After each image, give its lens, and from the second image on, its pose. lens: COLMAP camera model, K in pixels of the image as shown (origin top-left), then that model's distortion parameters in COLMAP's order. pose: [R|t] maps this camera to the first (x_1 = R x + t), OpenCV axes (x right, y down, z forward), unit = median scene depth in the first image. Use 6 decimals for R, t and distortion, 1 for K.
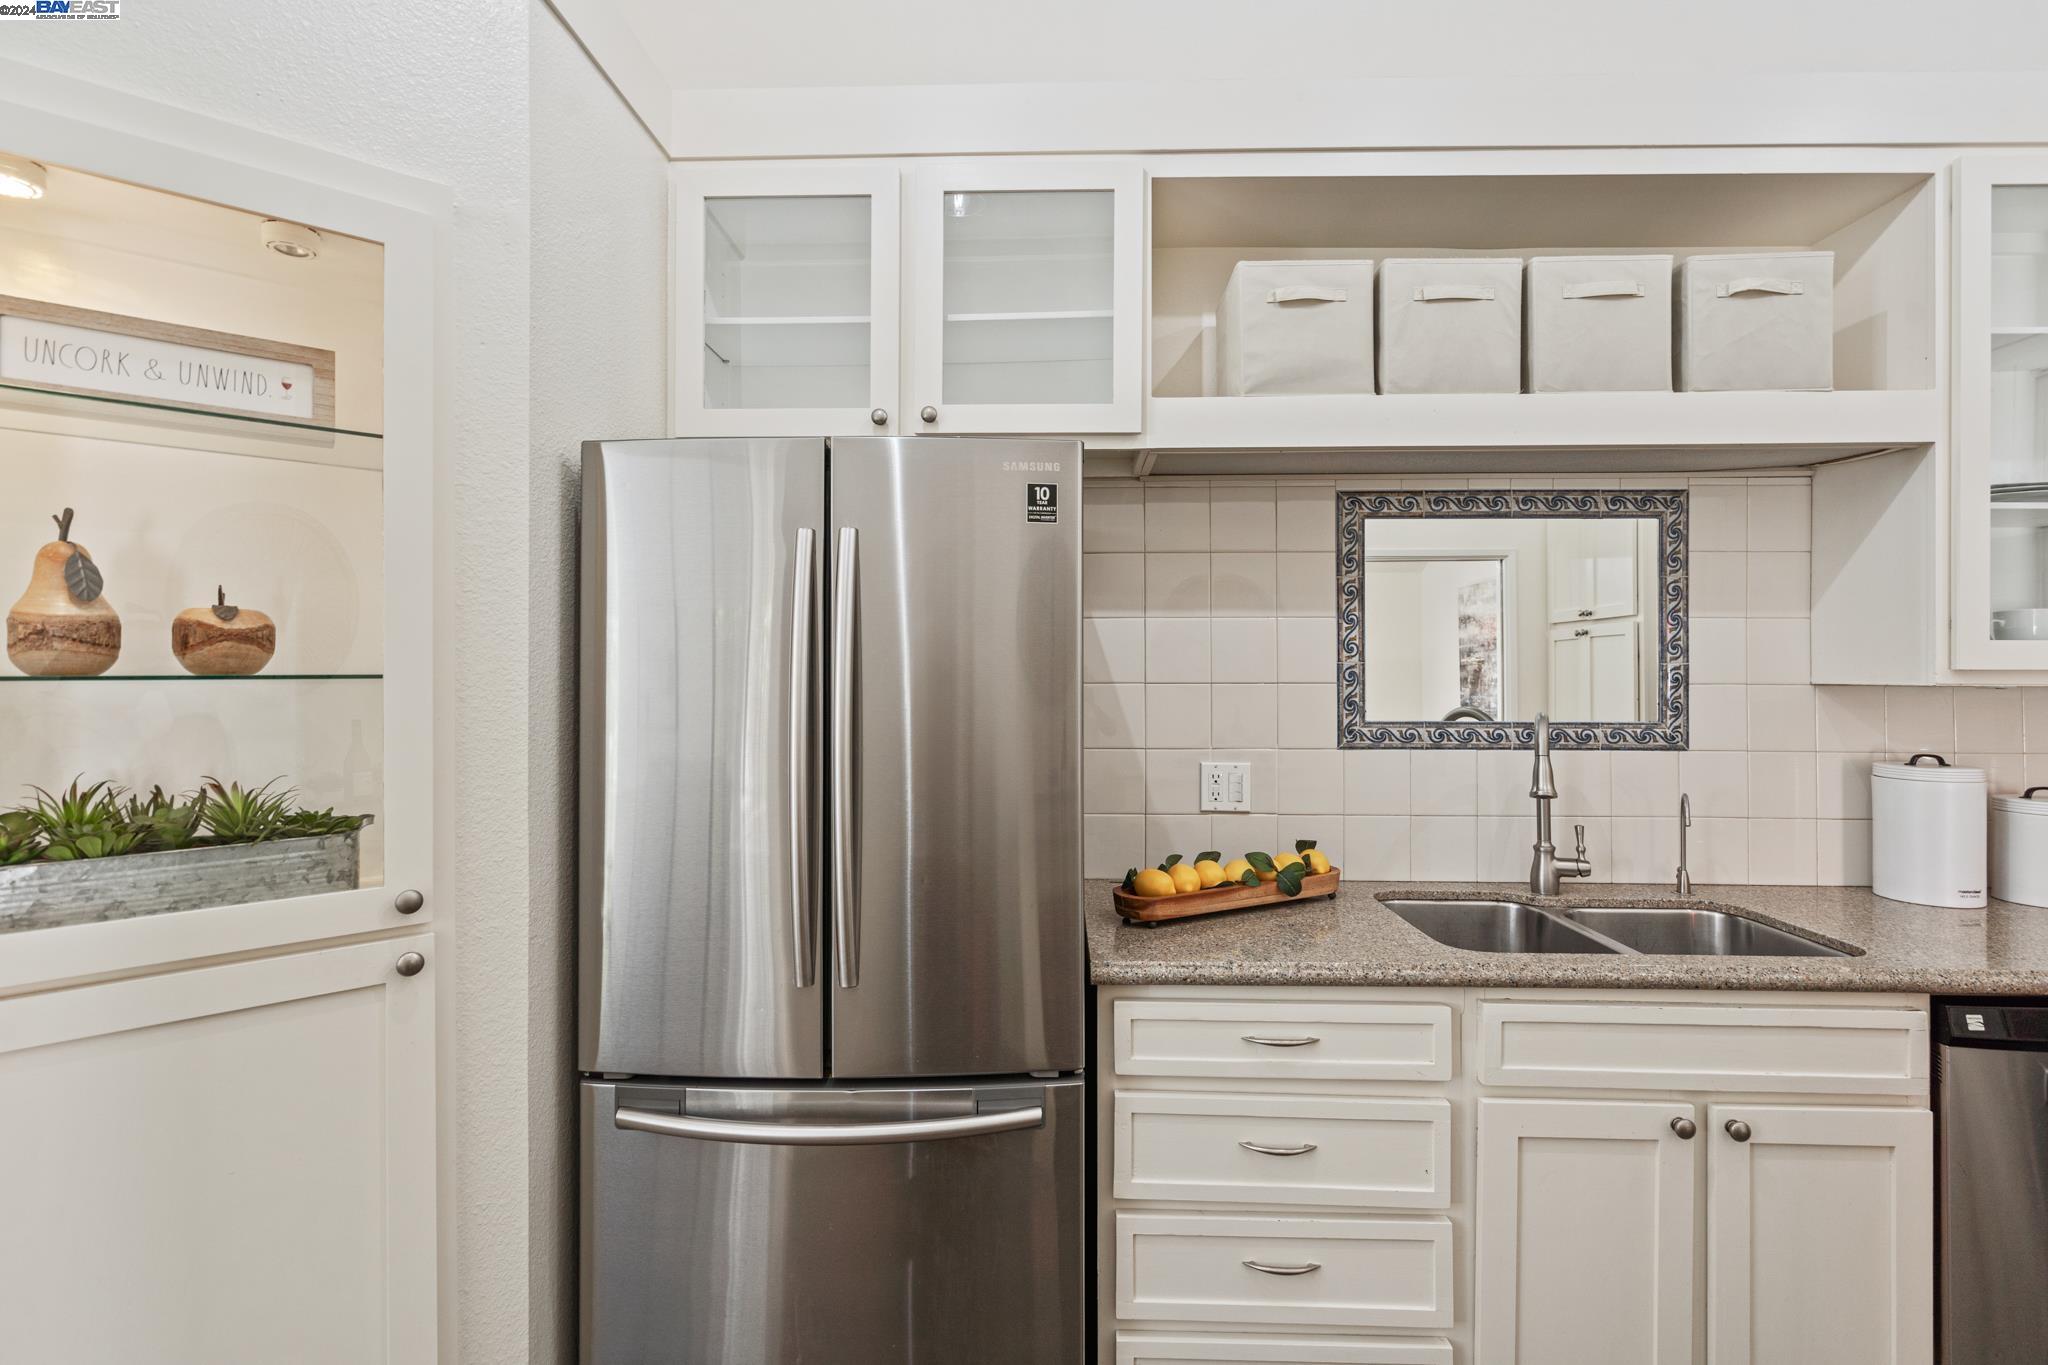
lens RADIAL K [[936.1, 0, 1049.4], [0, 936.1, 676.0], [0, 0, 1]] dist [-0.009175, 0.003396]
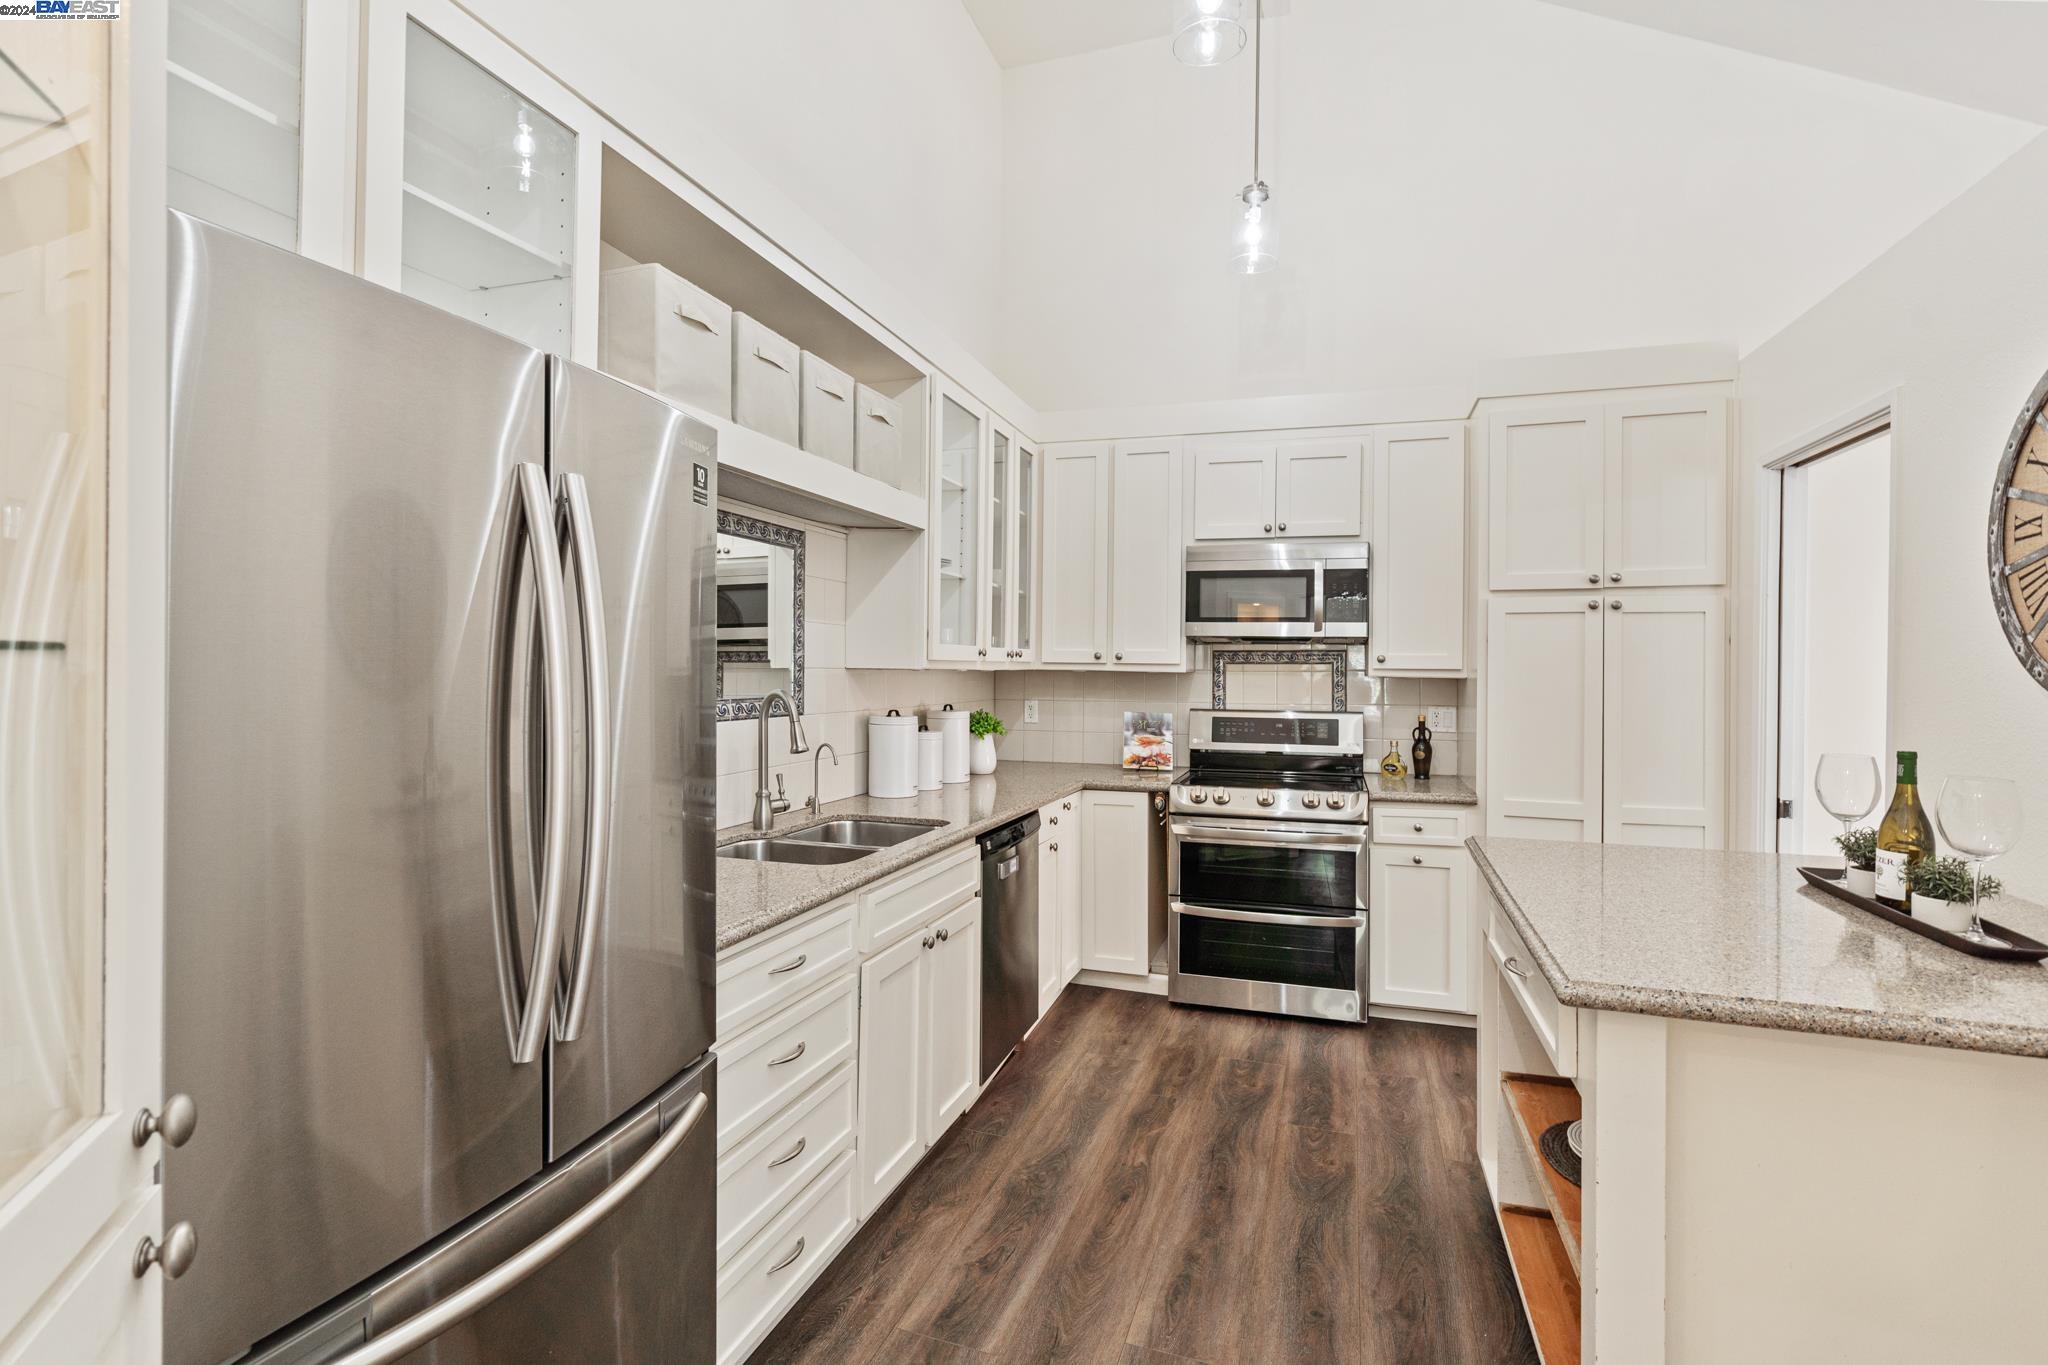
lens RADIAL K [[936.1, 0, 994.3], [0, 936.1, 669.1], [0, 0, 1]] dist [-0.009175, 0.003396]
pose [[0.324700, -0.000608, 0.945817, -0.588593], [-0.007749, 0.999965, 0.003303, 0.003351], [-0.945785, -0.008402, 0.324684, 0.267387]]
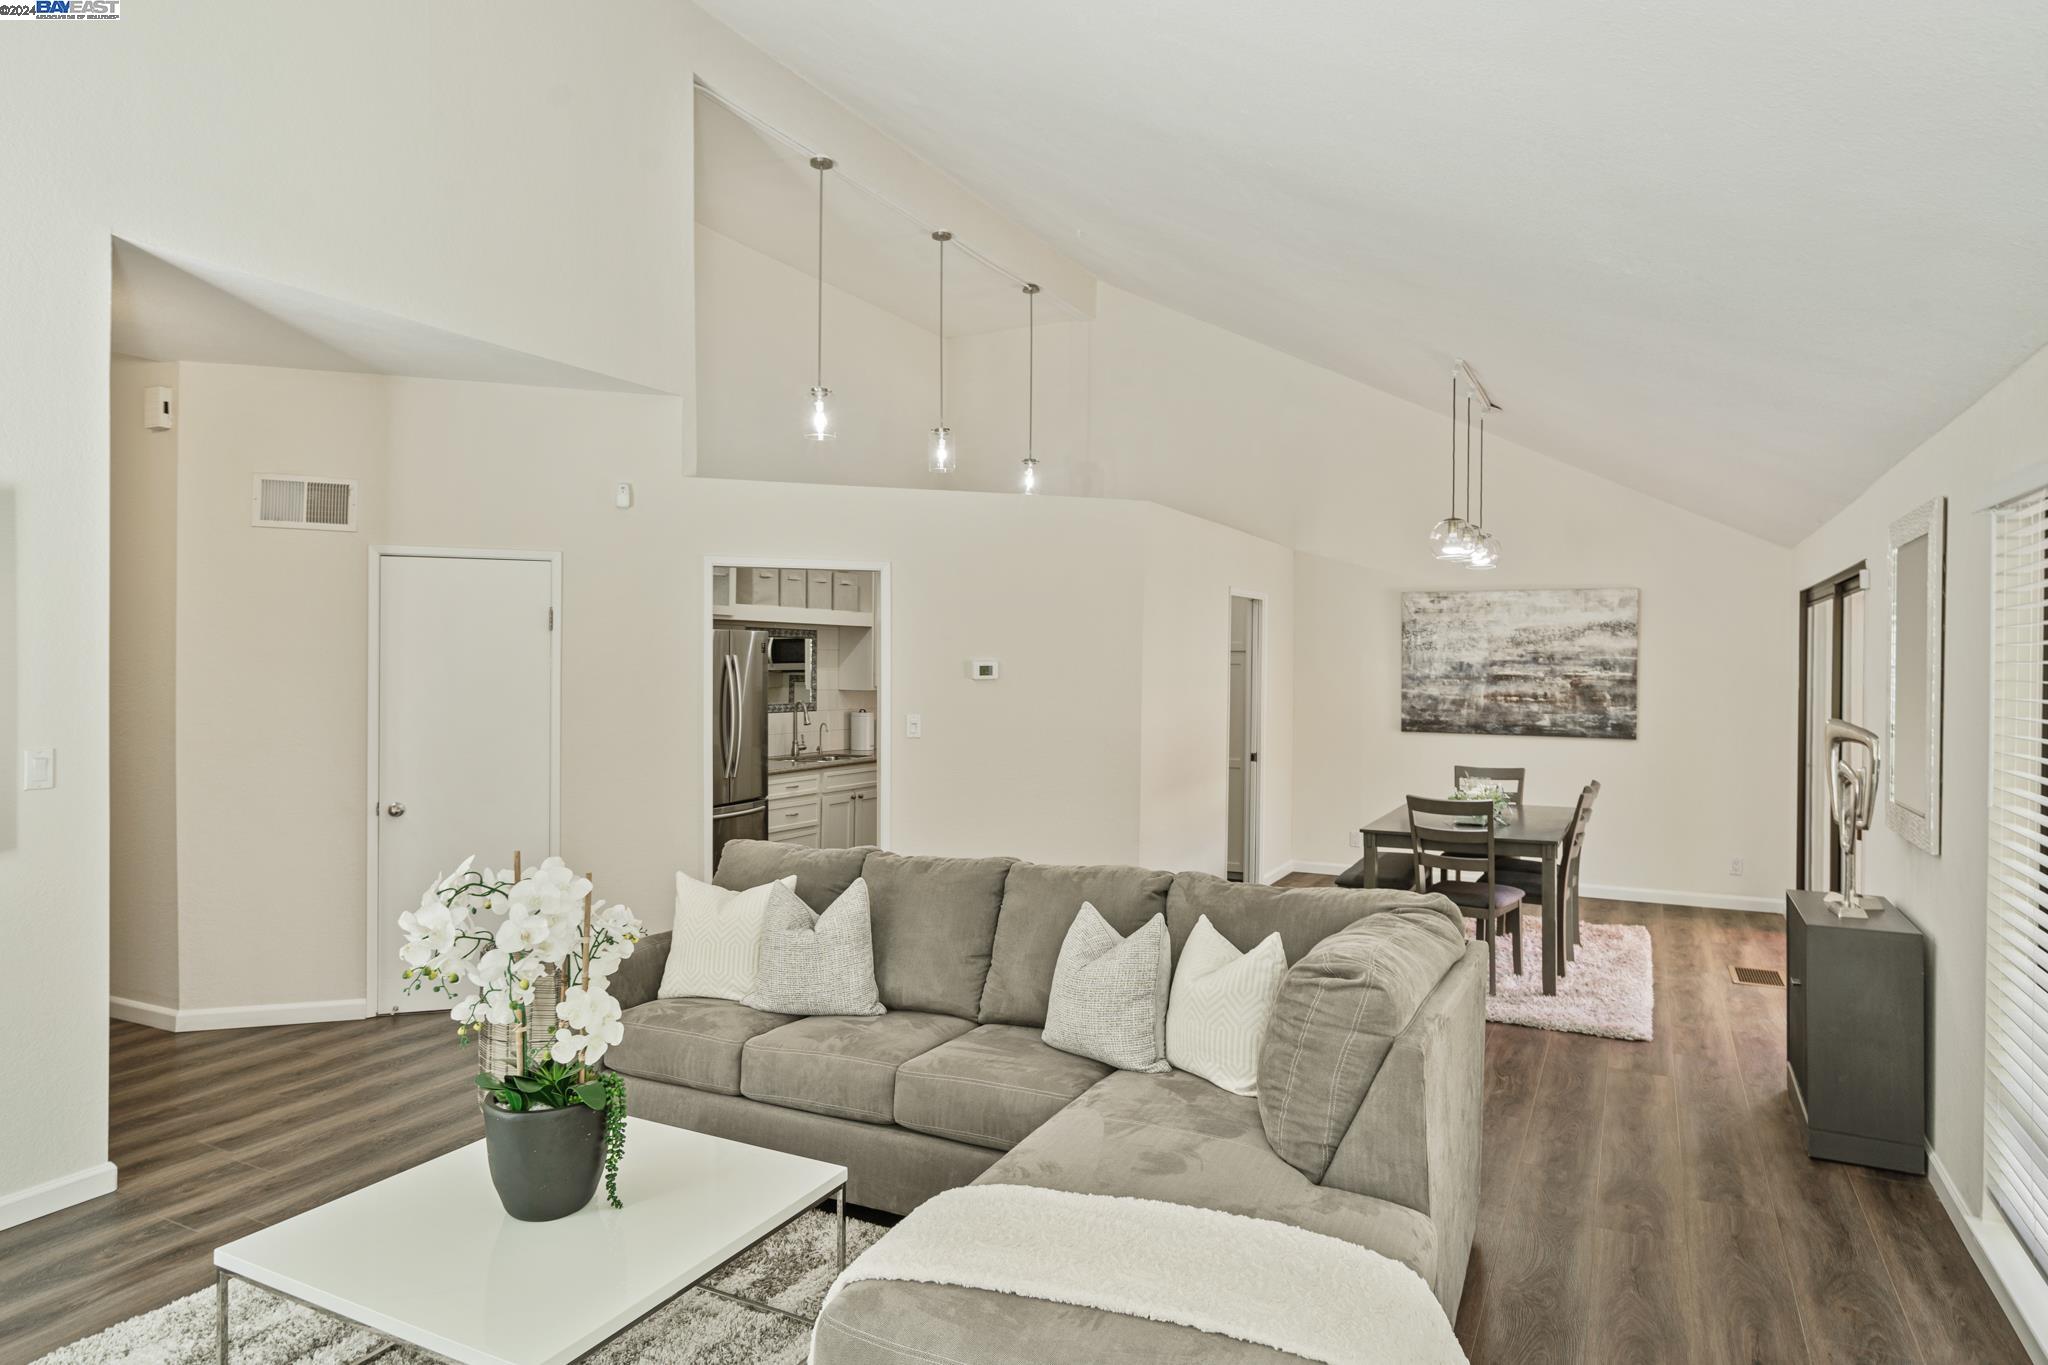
lens RADIAL K [[1195.7, 0, 1007.5], [0, 1195.7, 678.5], [0, 0, 1]] dist [0.004711, -0.000866]
pose [[0.453092, -0.009135, 0.891417, -2.761029], [-0.006477, 0.999887, 0.013539, -0.094447], [-0.891440, -0.011908, 0.452982, -1.491174]]
